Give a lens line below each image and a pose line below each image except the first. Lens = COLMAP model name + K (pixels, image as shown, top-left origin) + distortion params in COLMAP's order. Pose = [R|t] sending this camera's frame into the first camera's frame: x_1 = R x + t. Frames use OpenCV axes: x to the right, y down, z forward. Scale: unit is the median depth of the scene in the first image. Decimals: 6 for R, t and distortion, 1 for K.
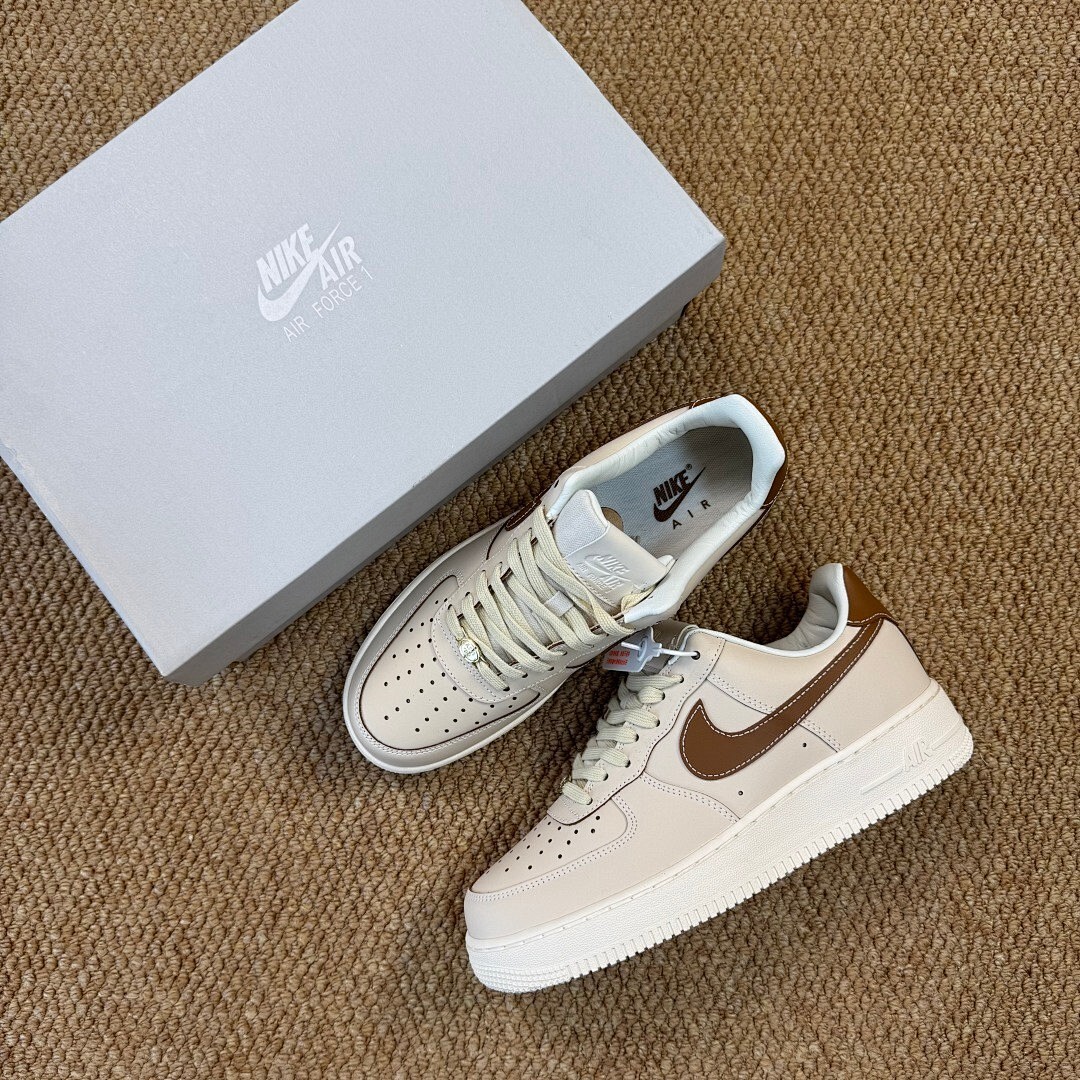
lens RADIAL K [[1028.5, 0, 538.7], [0, 1028.5, 539.3], [0, 0, 1]] dist [0.085286, 0.000000]
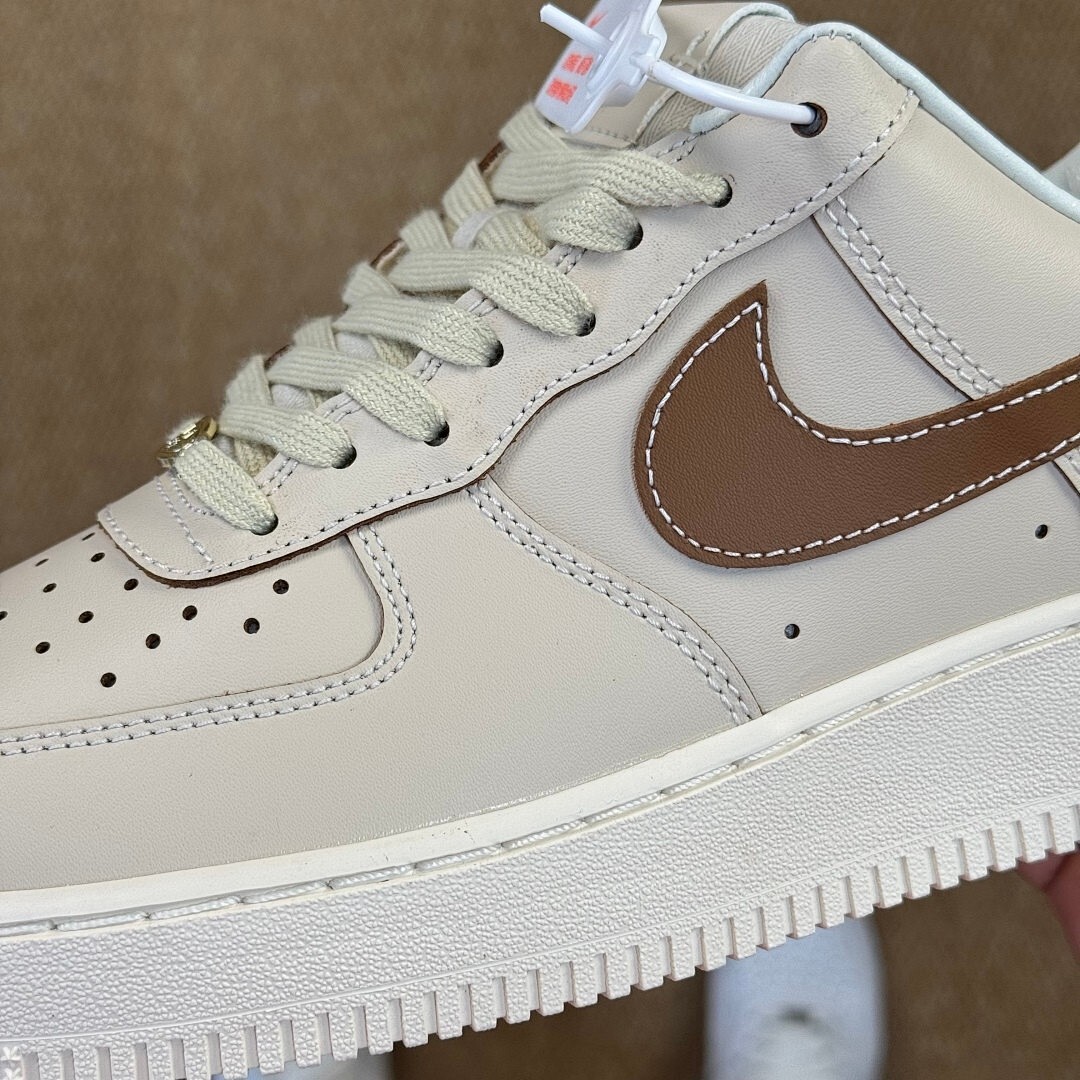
lens RADIAL K [[2081.0, 0, 536.0], [0, 2081.0, 543.4], [0, 0, 1]] dist [0.131739, 0.000000]
pose [[0.939382, 0.254812, 0.229418, -0.009794], [-0.303893, 0.928604, 0.212939, 0.119258], [-0.158779, -0.269750, 0.949749, 0.464360]]
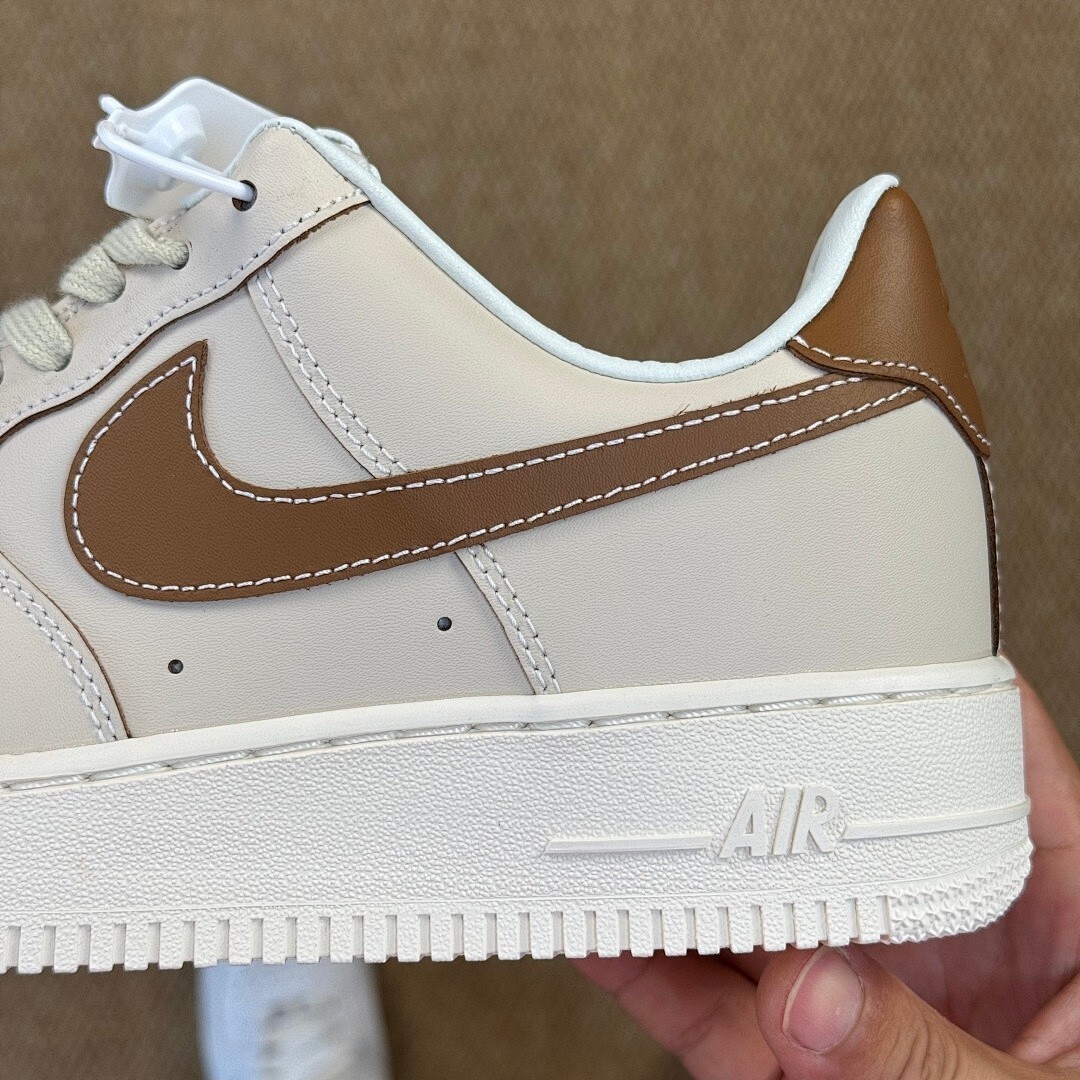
lens RADIAL K [[2081.0, 0, 547.3], [0, 2081.0, 544.6], [0, 0, 1]] dist [0.131739, 0.000000]
pose [[0.894050, 0.433219, -0.113997, 0.339624], [-0.418741, 0.898619, 0.130917, 0.086782], [0.159156, -0.069312, 0.984817, 0.415567]]
